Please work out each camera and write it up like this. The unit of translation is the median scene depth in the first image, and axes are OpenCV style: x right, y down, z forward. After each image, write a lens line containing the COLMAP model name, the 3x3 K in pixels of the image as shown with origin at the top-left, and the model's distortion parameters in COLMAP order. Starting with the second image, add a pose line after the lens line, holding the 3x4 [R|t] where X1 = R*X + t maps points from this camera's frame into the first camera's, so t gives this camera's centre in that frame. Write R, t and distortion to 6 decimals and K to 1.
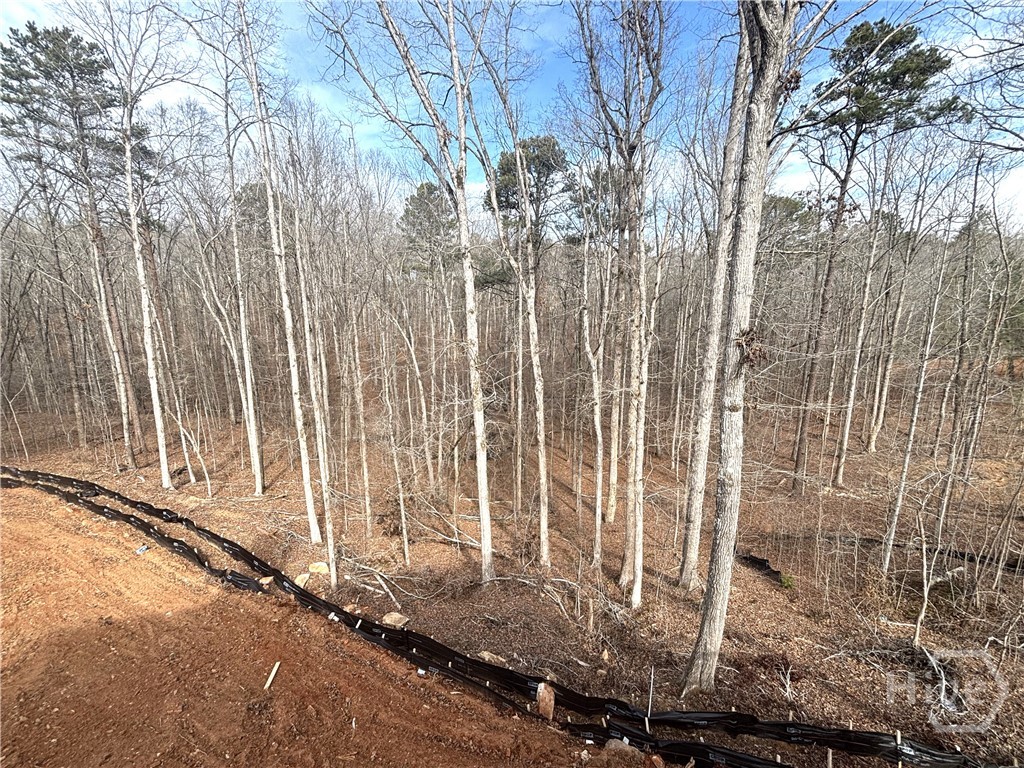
lens RADIAL K [[412.9, 0, 510.6], [0, 412.9, 382.6], [0, 0, 1]] dist [-0.013744, 0.006166]
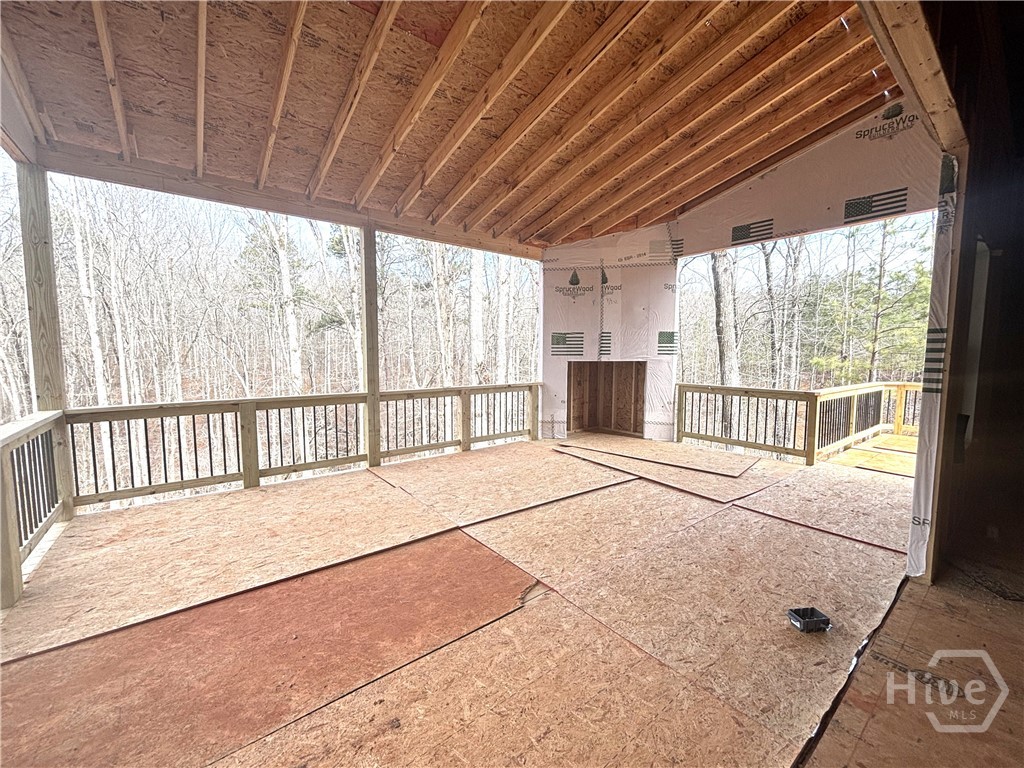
lens RADIAL K [[412.9, 0, 510.6], [0, 412.9, 382.6], [0, 0, 1]] dist [-0.013744, 0.006166]
pose [[0.951996, -0.025940, 0.305009, 0.072620], [0.053889, 0.995043, -0.083574, 0.026428], [-0.301329, 0.095998, 0.948675, -0.158441]]
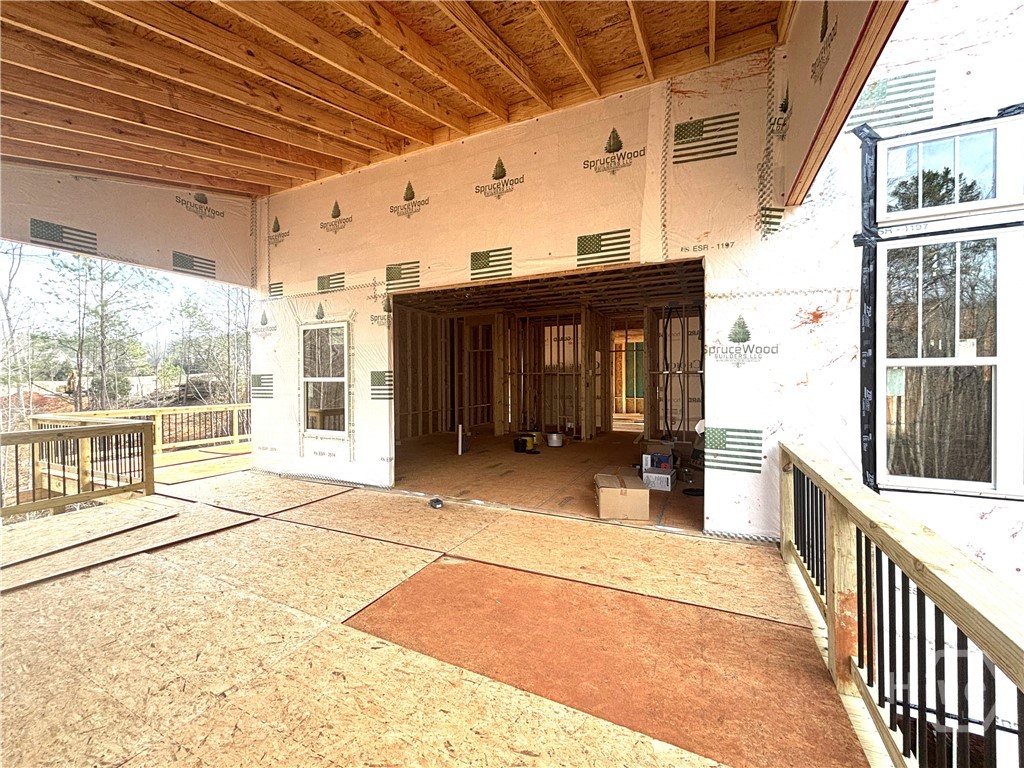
lens RADIAL K [[412.9, 0, 510.6], [0, 412.9, 382.6], [0, 0, 1]] dist [-0.013744, 0.006166]
pose [[-0.695741, -0.005505, 0.718271, -0.058369], [0.125795, 0.983582, 0.129388, -0.024449], [-0.707191, 0.180375, -0.683626, 0.129511]]
